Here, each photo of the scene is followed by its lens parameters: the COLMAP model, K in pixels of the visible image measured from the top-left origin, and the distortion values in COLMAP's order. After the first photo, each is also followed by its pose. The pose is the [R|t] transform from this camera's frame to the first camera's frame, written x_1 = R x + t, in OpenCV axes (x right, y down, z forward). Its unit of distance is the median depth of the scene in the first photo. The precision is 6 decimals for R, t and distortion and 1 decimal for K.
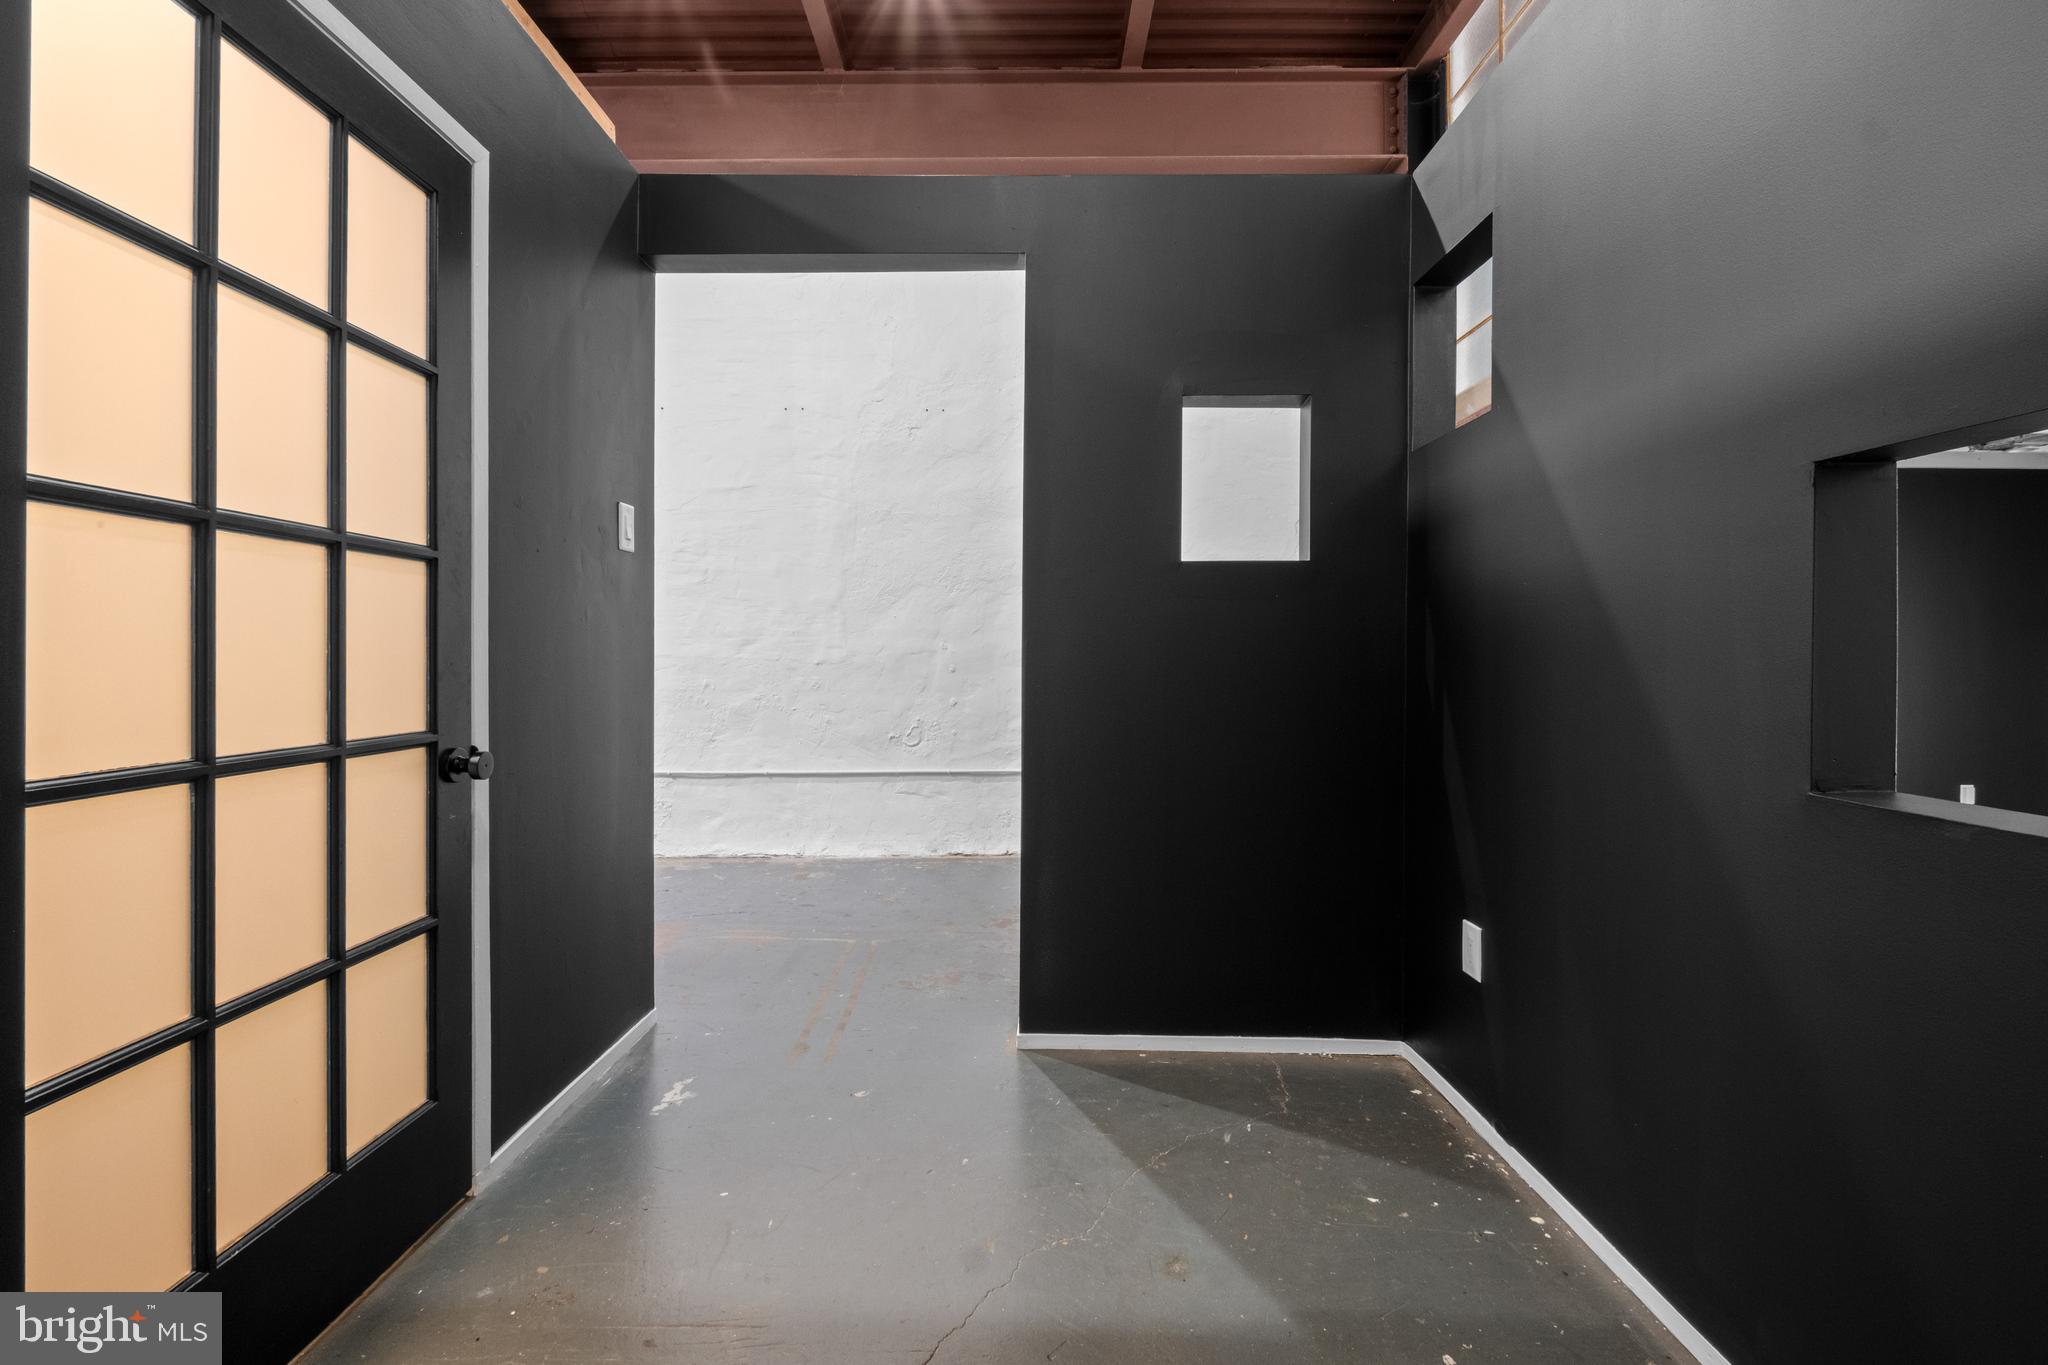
lens RADIAL K [[903.3, 0, 1030.5], [0, 903.3, 659.8], [0, 0, 1]] dist [0.003701, -0.004893]
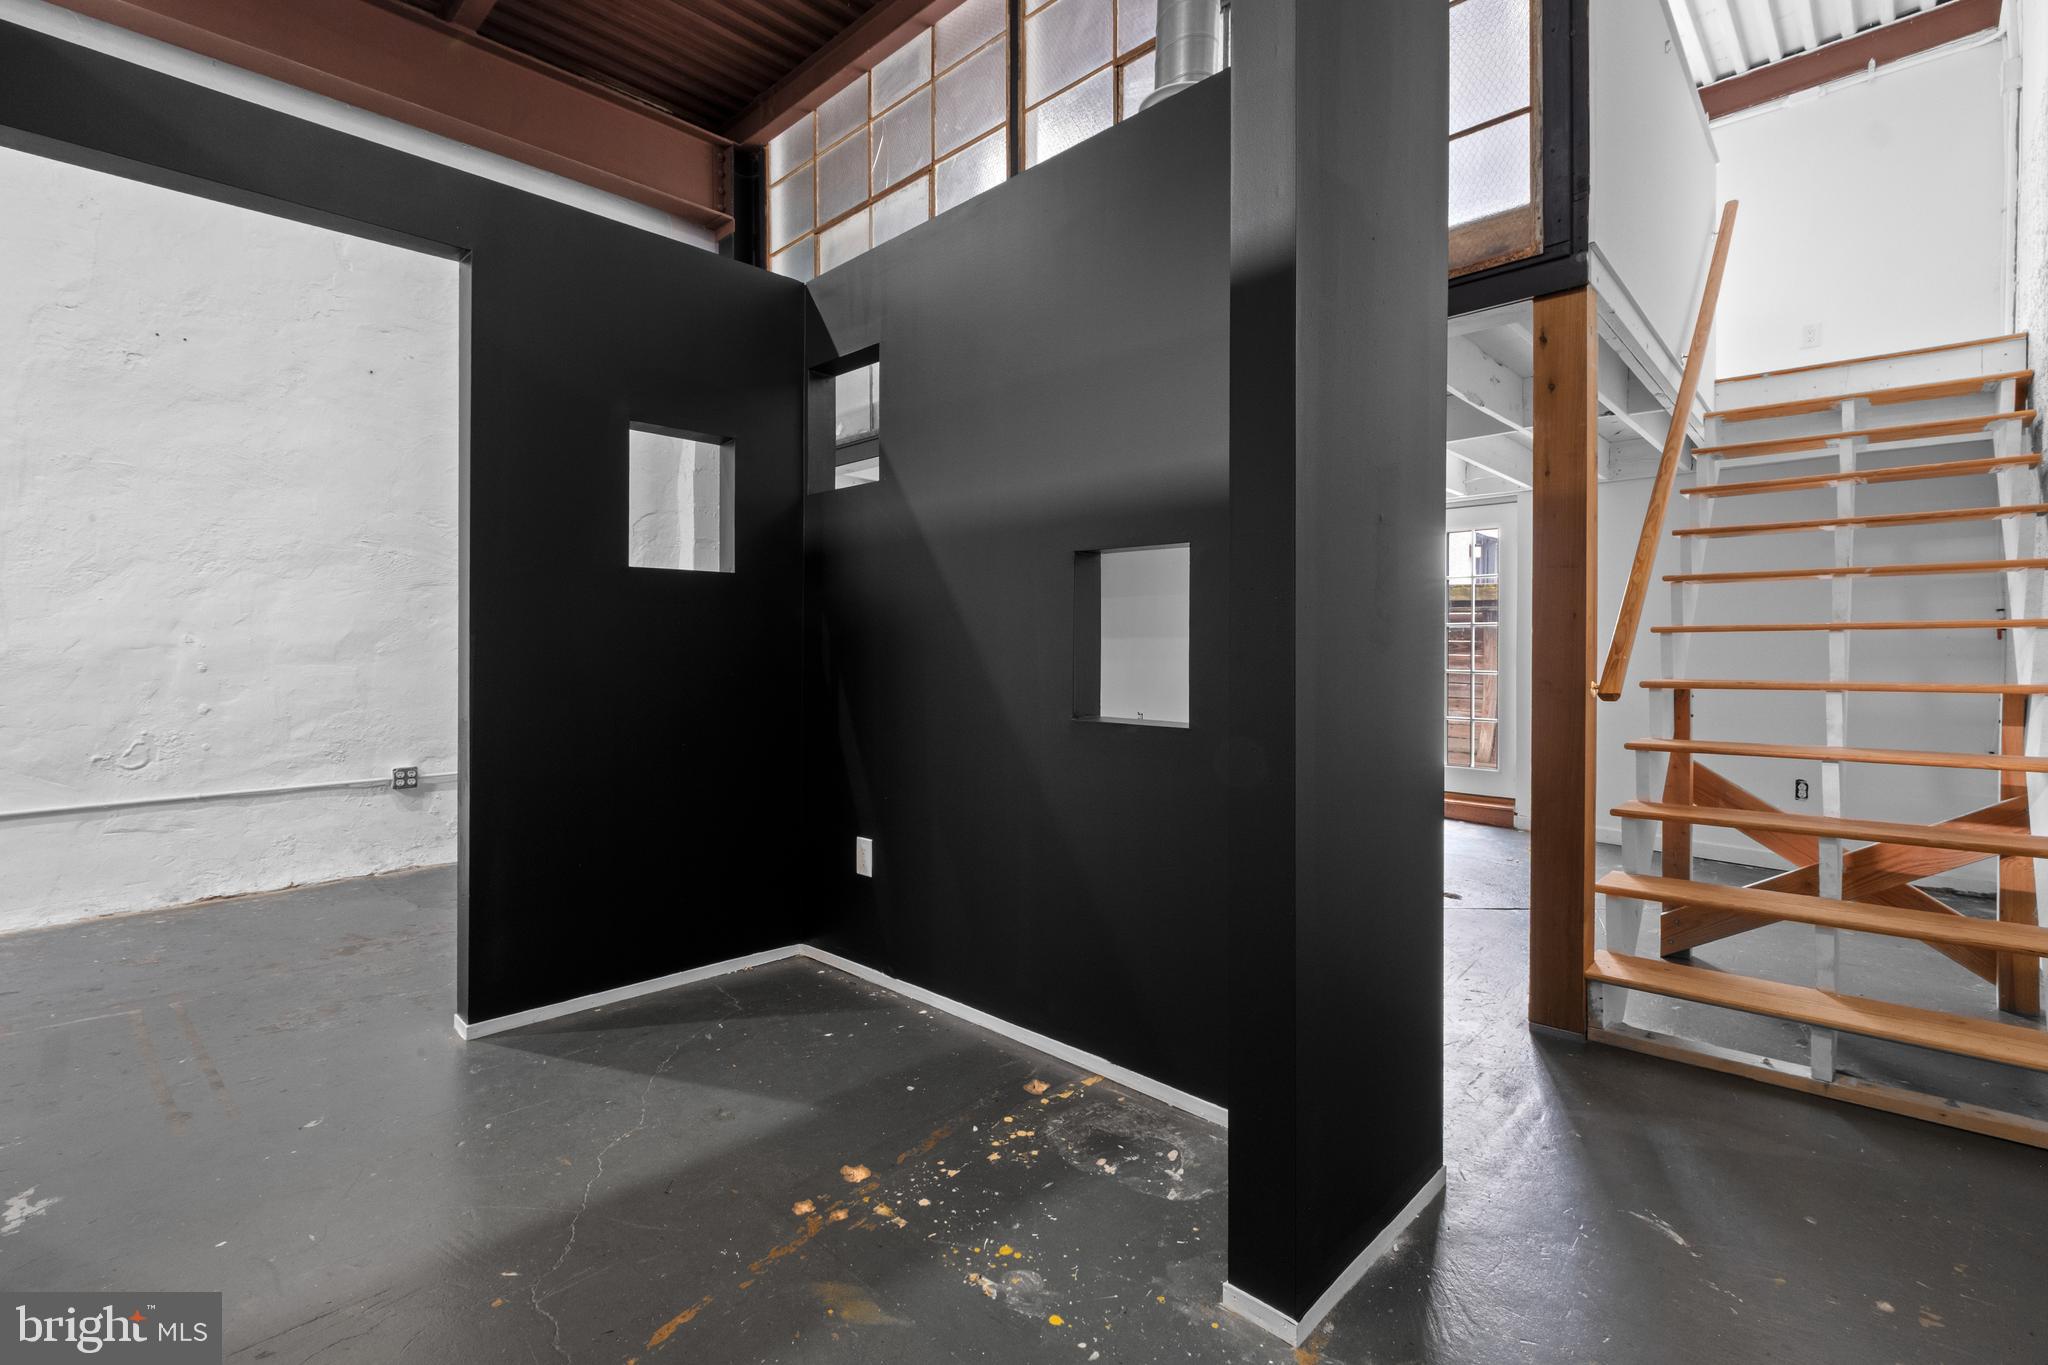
lens RADIAL K [[903.3, 0, 1016.3], [0, 903.3, 673.7], [0, 0, 1]] dist [0.003701, -0.004893]
pose [[0.701916, -0.019278, 0.711999, -0.294020], [0.004852, 0.999740, 0.022286, 0.002545], [-0.712244, -0.012188, 0.701827, -0.138070]]
